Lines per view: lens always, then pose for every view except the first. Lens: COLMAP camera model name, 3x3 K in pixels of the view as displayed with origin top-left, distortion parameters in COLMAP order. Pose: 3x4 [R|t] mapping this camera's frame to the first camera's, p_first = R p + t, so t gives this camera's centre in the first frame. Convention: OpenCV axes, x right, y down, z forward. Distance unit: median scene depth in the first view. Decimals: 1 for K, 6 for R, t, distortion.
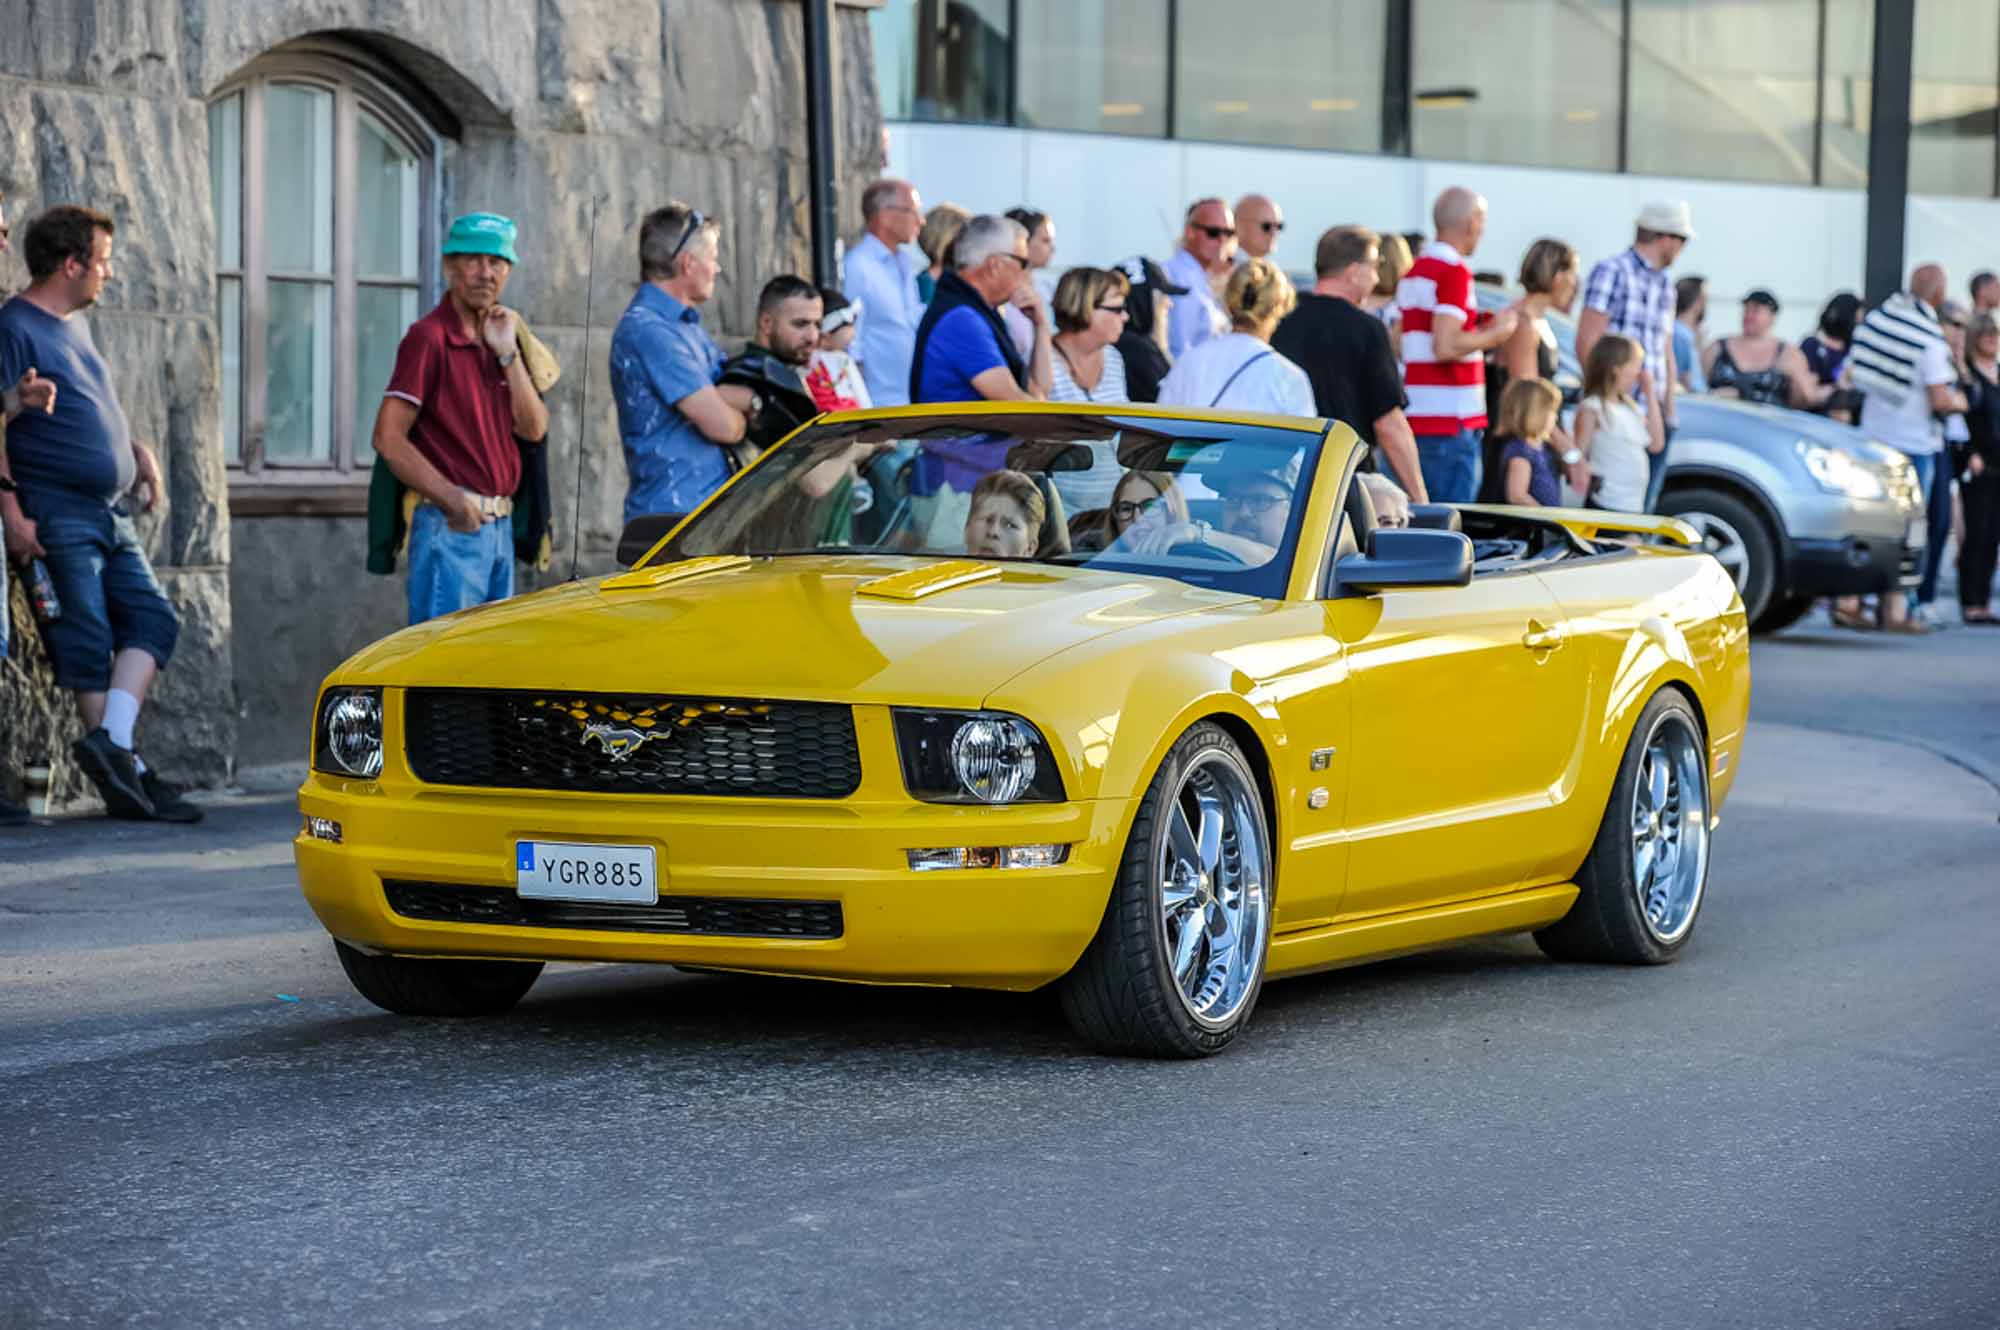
lens RADIAL K [[6706.0, 0, 1000.0], [0, 6706.0, 665.0], [0, 0, 1]] dist [0.596826, -0.382456]
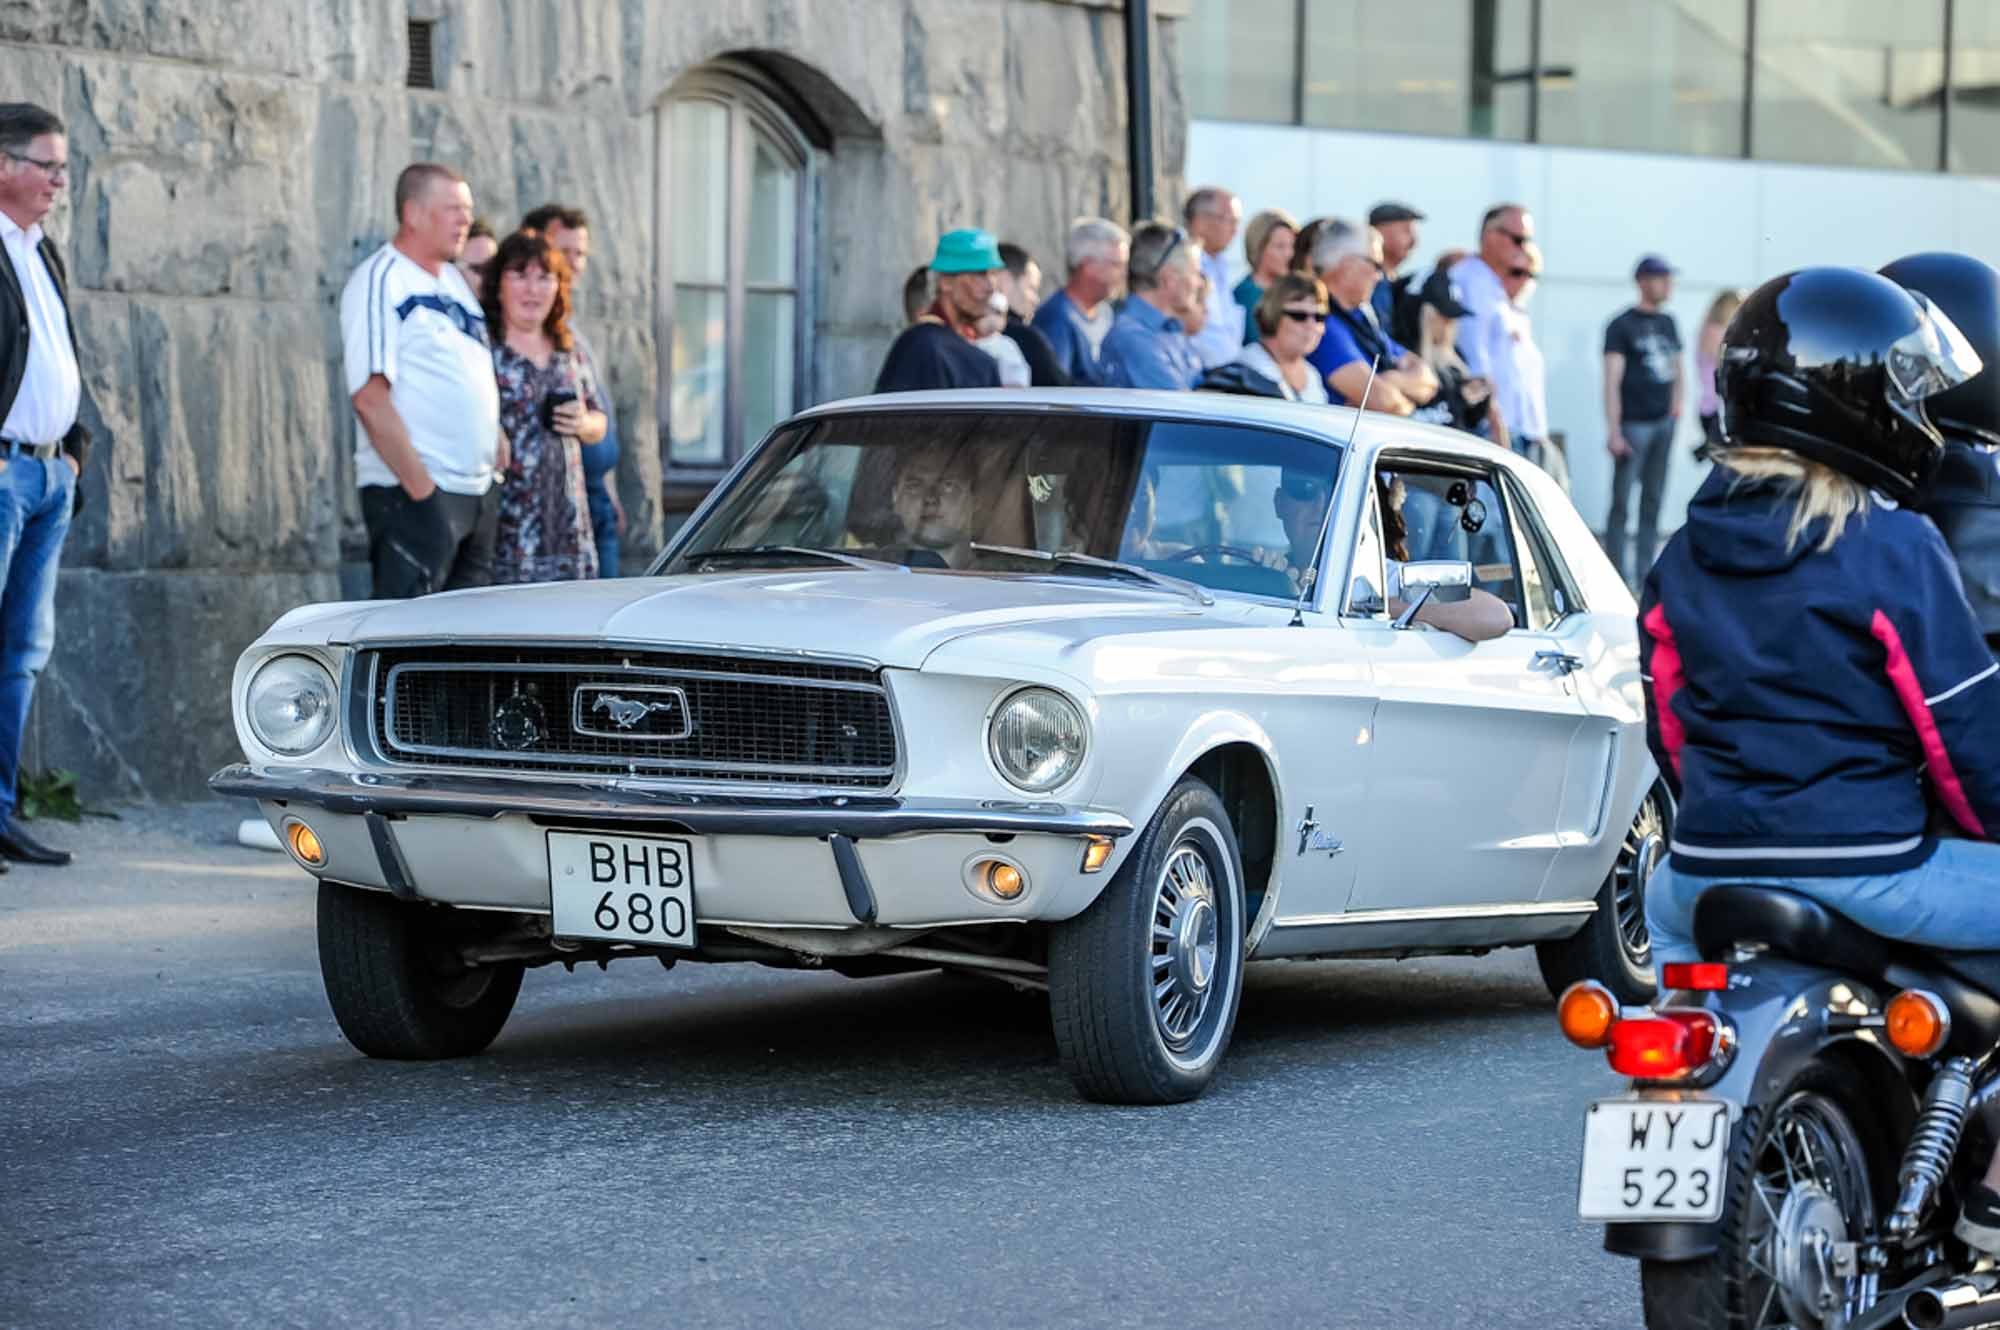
lens RADIAL K [[7809.7, 0, 1000.0], [0, 7809.7, 665.0], [0, 0, 1]] dist [0.973851, -1.814016]
pose [[0.999638, 0.003326, 0.026689, -0.093818], [-0.003206, 0.999985, -0.004511, 0.007487], [-0.026704, 0.004424, 0.999634, -0.229174]]
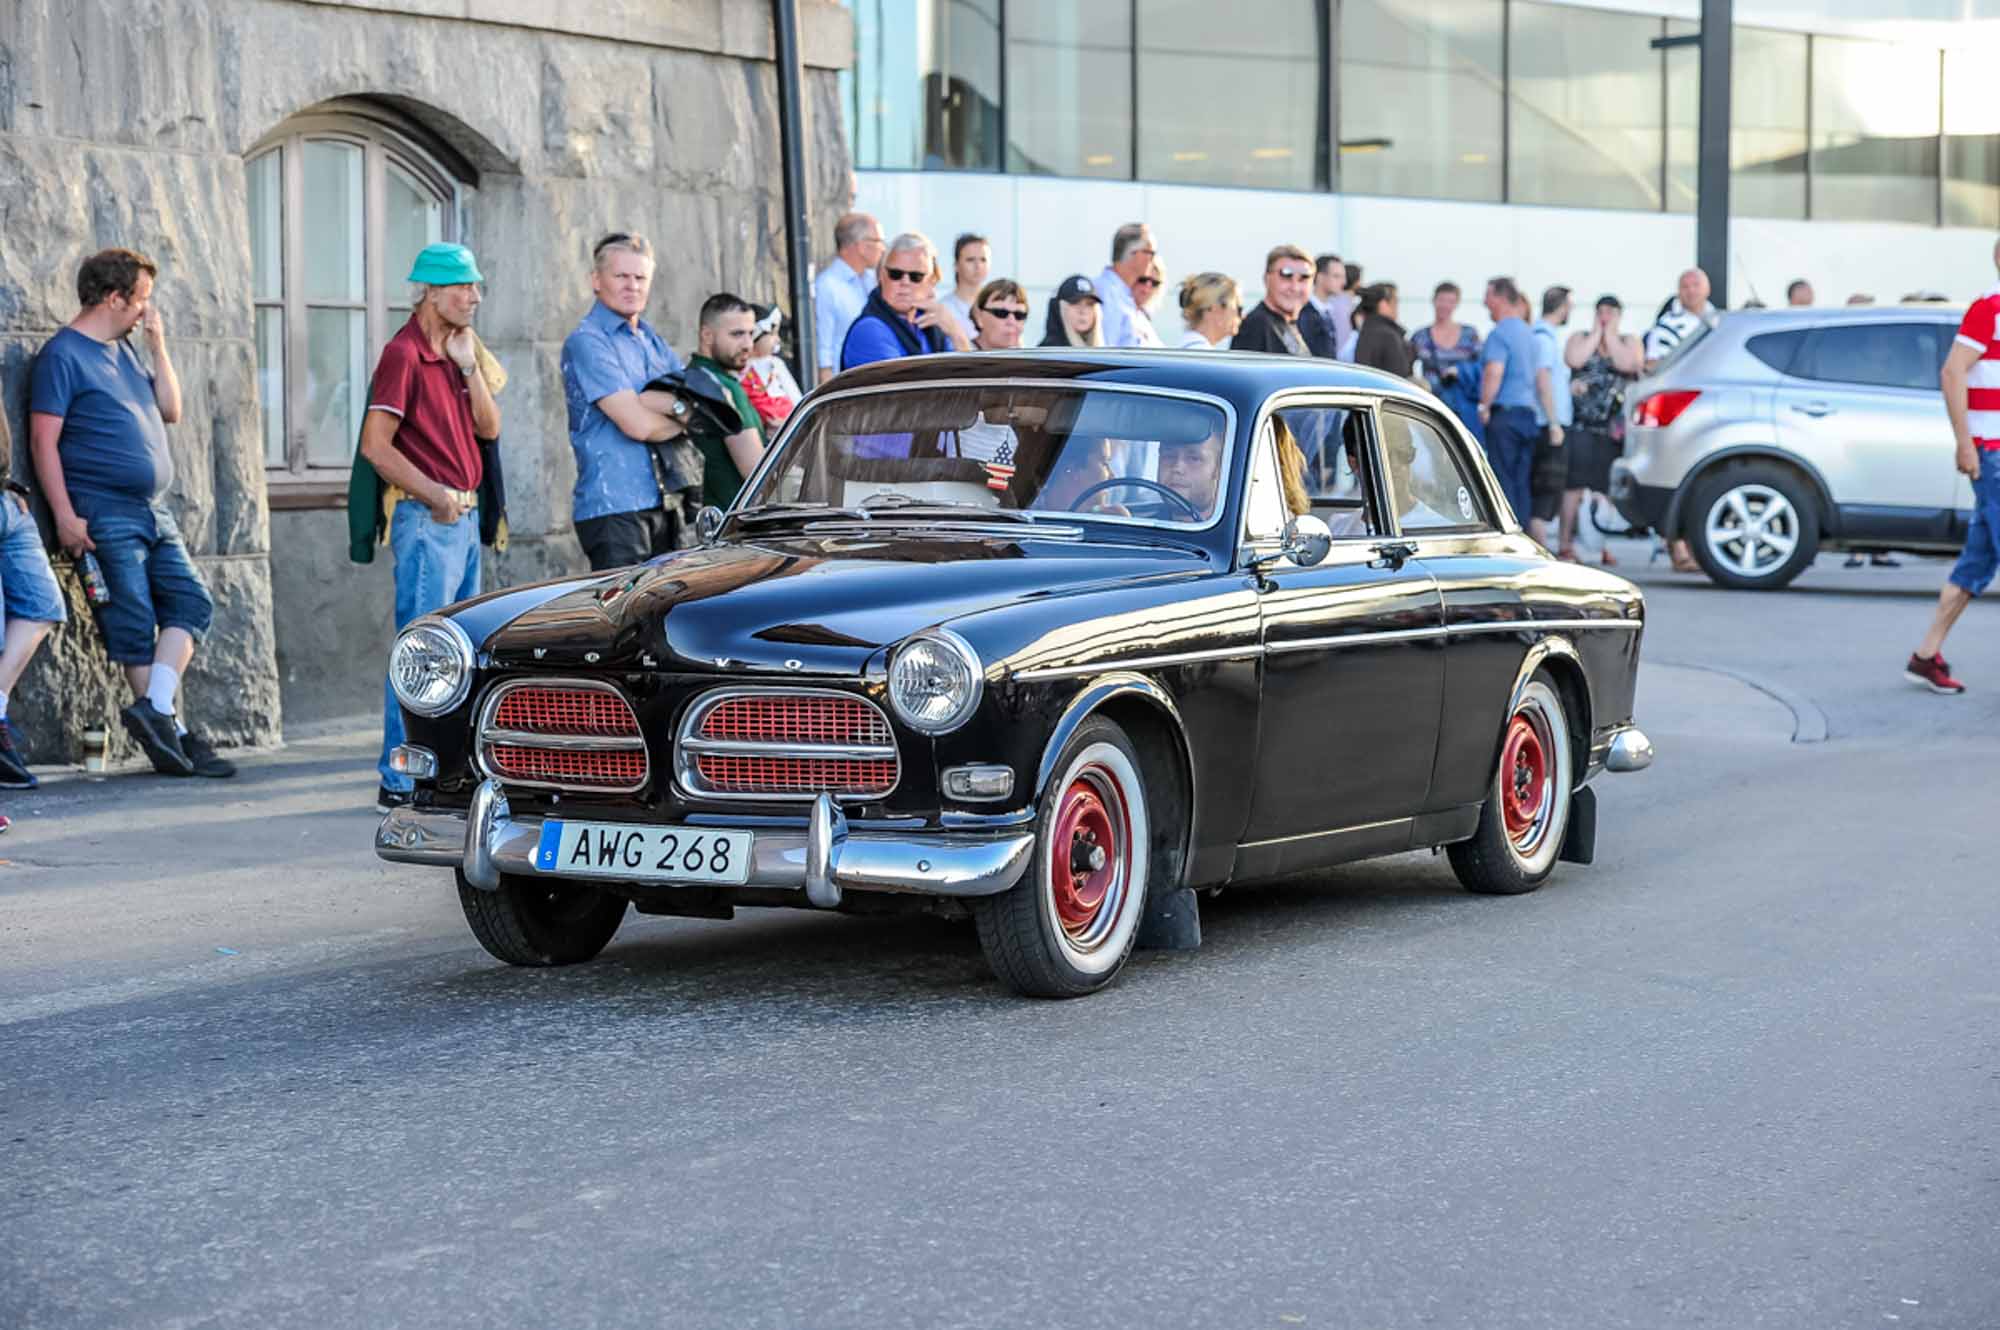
lens RADIAL K [[5175.9, 0, 1000.0], [0, 5175.9, 665.0], [0, 0, 1]] dist [0.153762, 0.603277]
pose [[0.999731, -0.018857, -0.013519, 0.023810], [0.019026, 0.999740, 0.012545, -0.004246], [0.013279, -0.012799, 0.999830, 0.105122]]
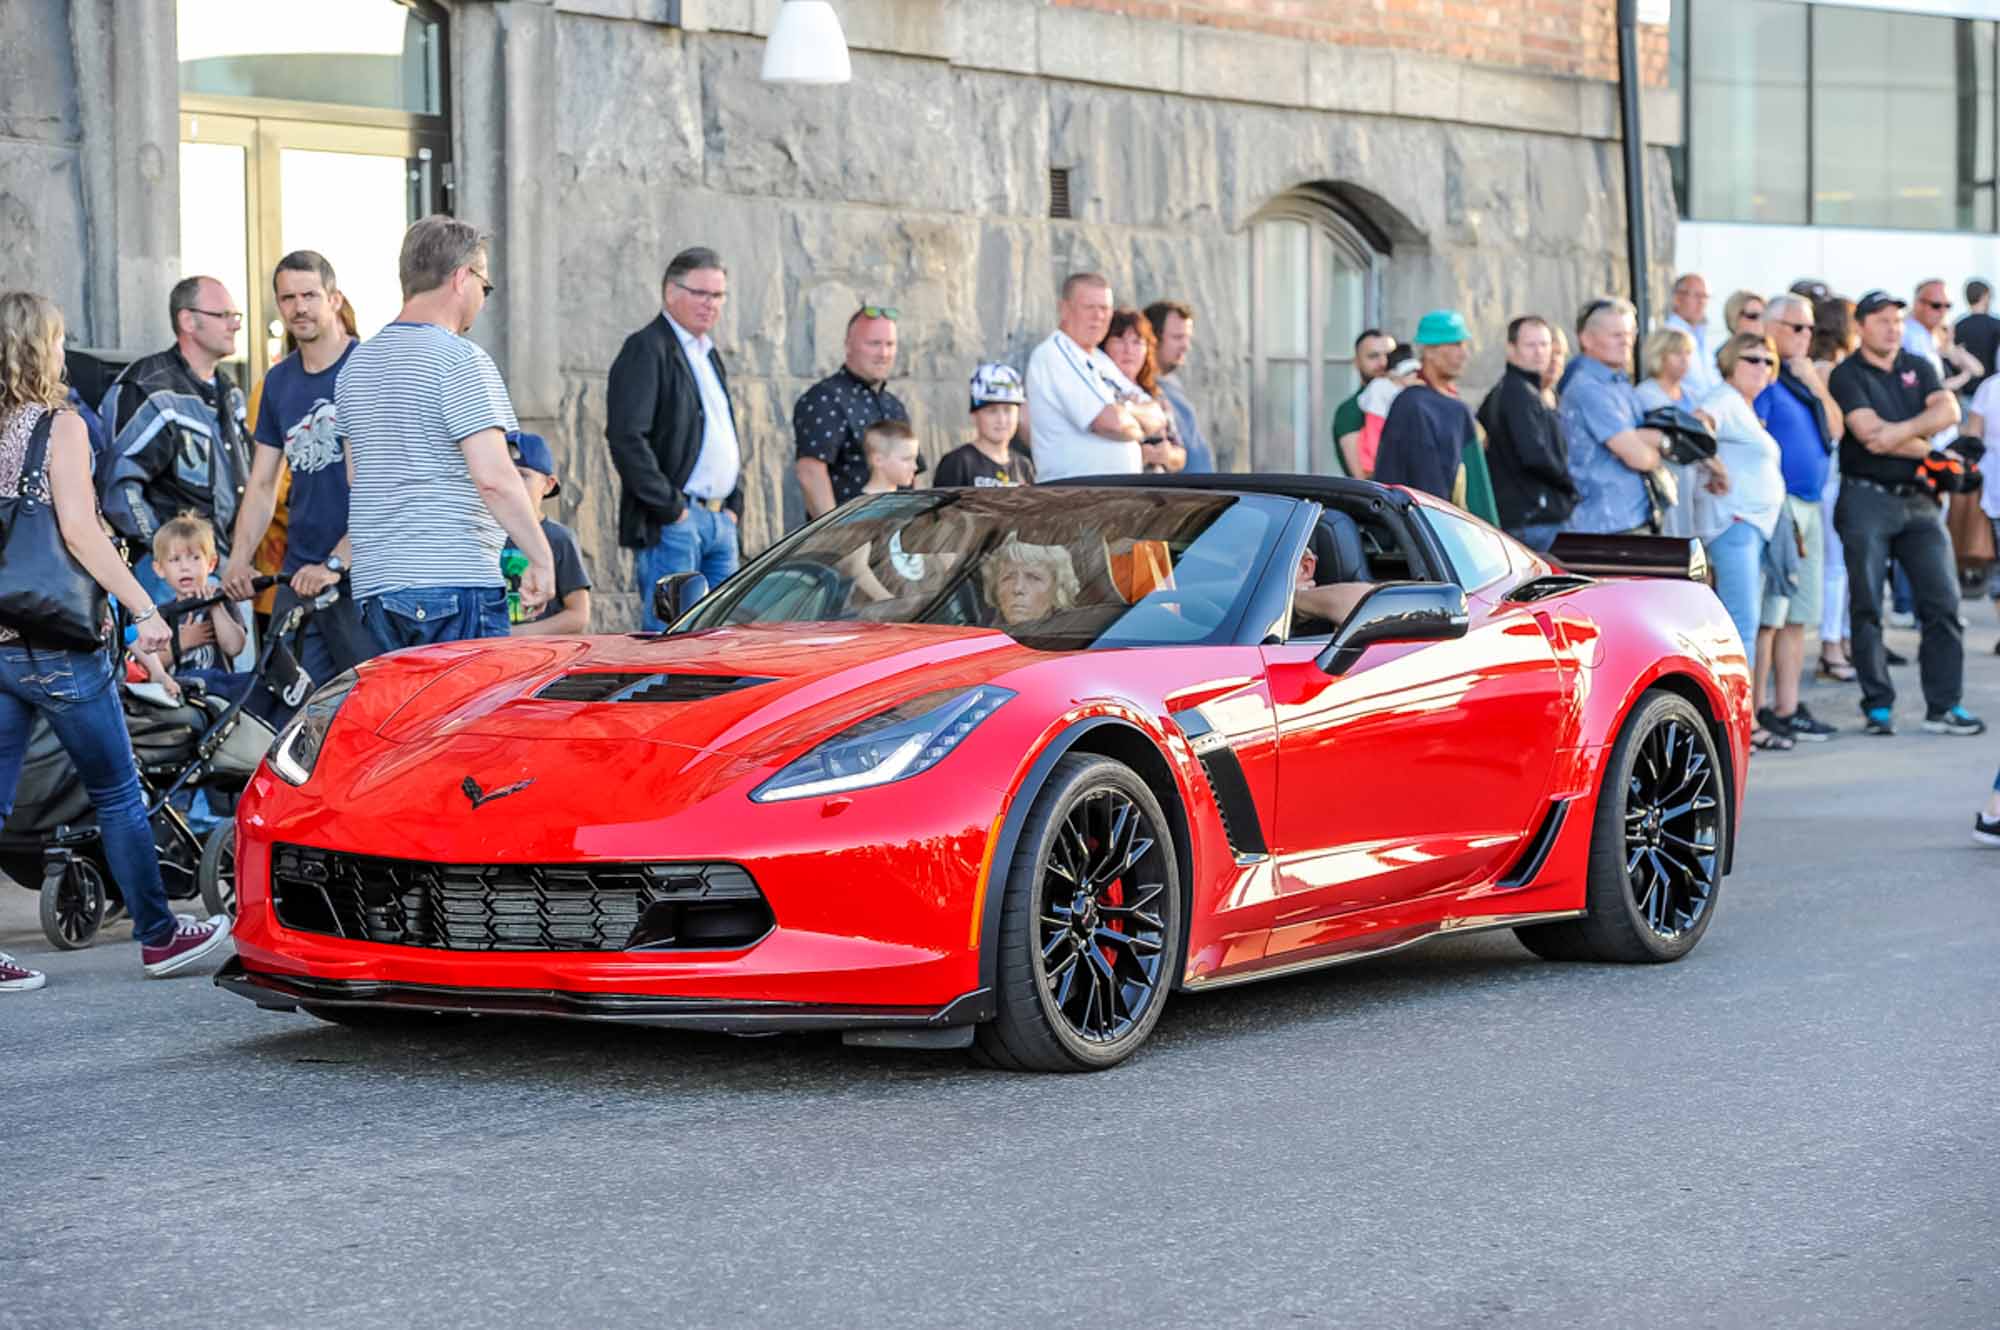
lens RADIAL K [[5742.5, 0, 1000.0], [0, 5742.5, 665.0], [0, 0, 1]] dist [0.335997, -0.560213]
pose [[0.995775, -0.017422, -0.090157, -0.059815], [0.017378, 0.999848, -0.001275, 0.006426], [0.090166, -0.000297, 0.995927, -0.191740]]
